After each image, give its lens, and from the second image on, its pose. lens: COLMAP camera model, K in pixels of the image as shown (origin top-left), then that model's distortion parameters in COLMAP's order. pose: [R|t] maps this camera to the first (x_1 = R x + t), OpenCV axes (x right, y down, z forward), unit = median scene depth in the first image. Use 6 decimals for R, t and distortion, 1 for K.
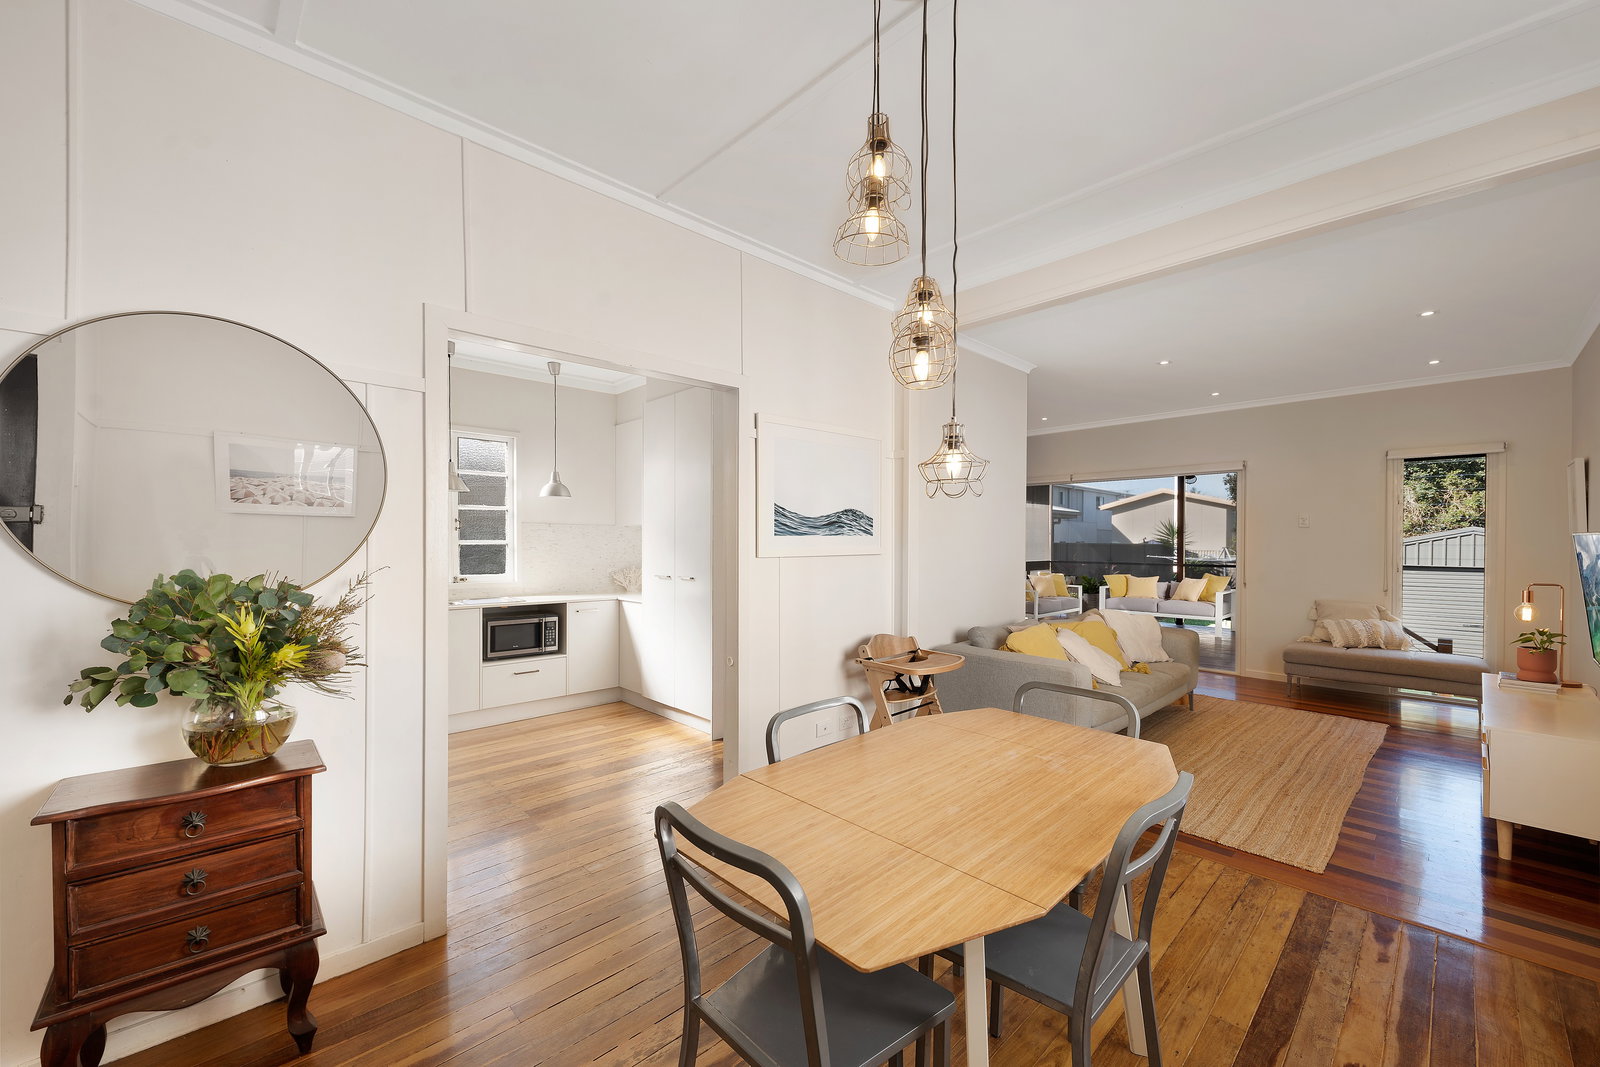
lens RADIAL K [[628.3, 0, 801.8], [0, 628.3, 545.5], [0, 0, 1]] dist [-0.000147, -0.000130]
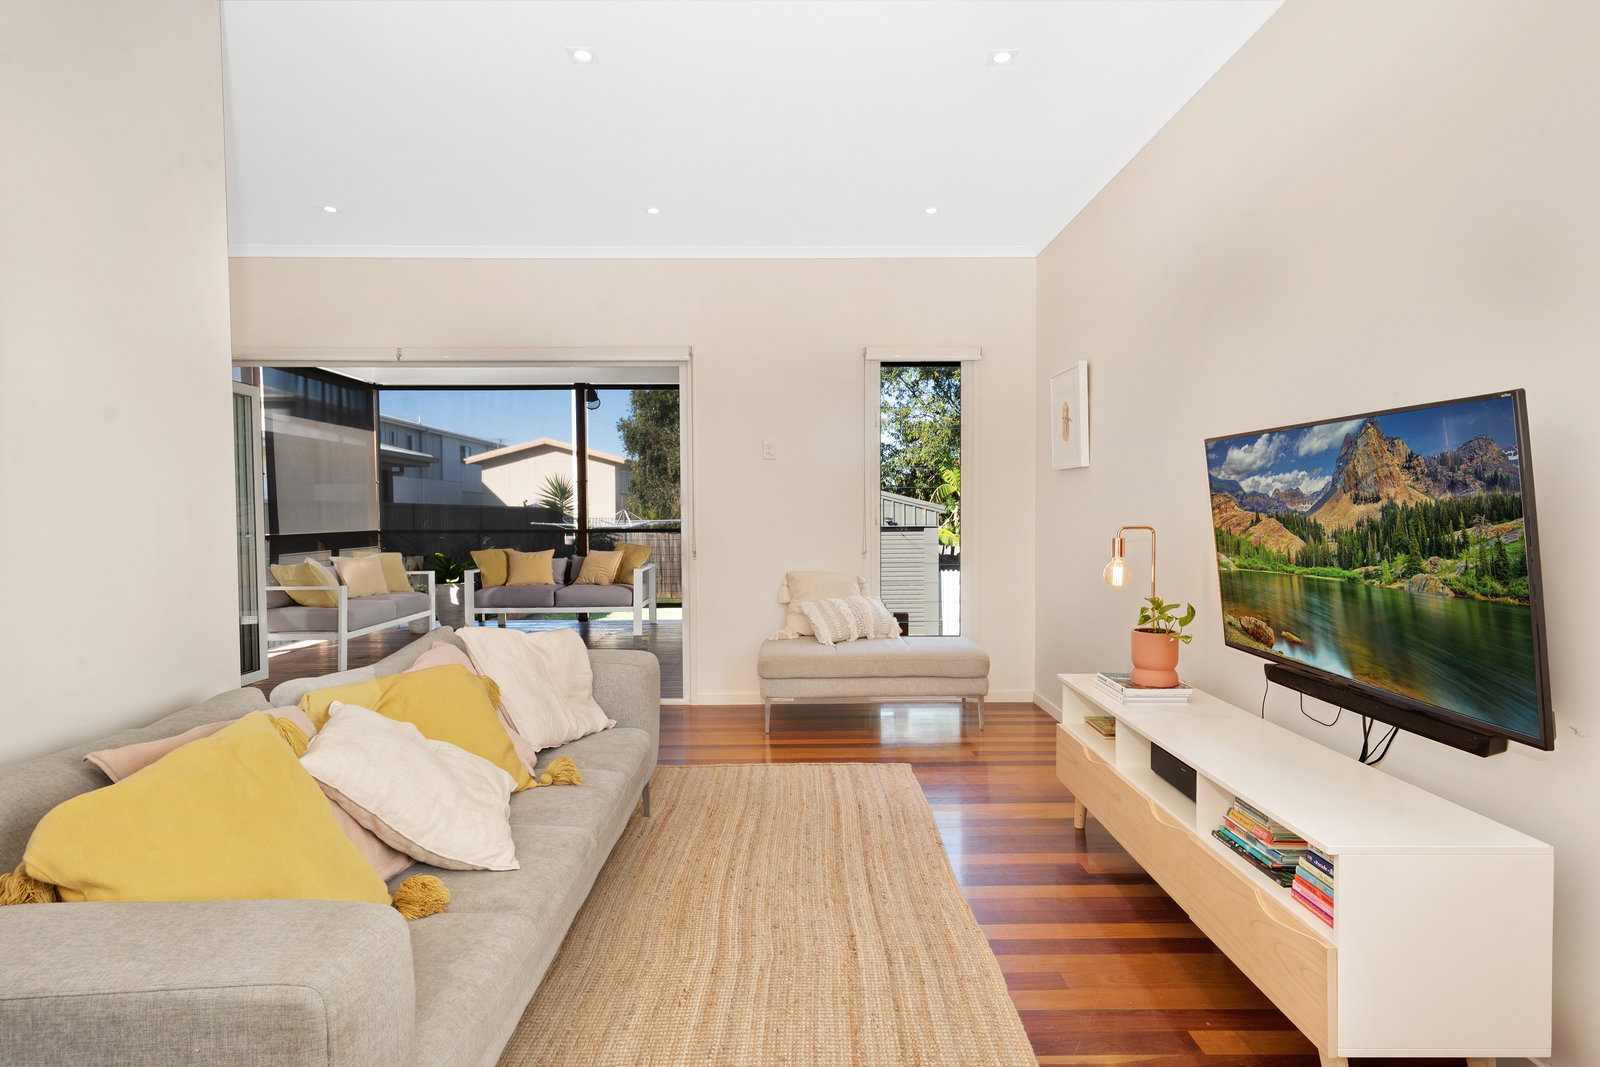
lens RADIAL K [[854.5, 0, 799.7], [0, 854.5, 533.1], [0, 0, 1]] dist [0.003045, 0.000181]
pose [[0.687082, -0.027146, 0.726073, 0.220066], [0.013409, 0.999605, 0.024684, 0.028478], [-0.726456, -0.007224, 0.687175, 0.446034]]
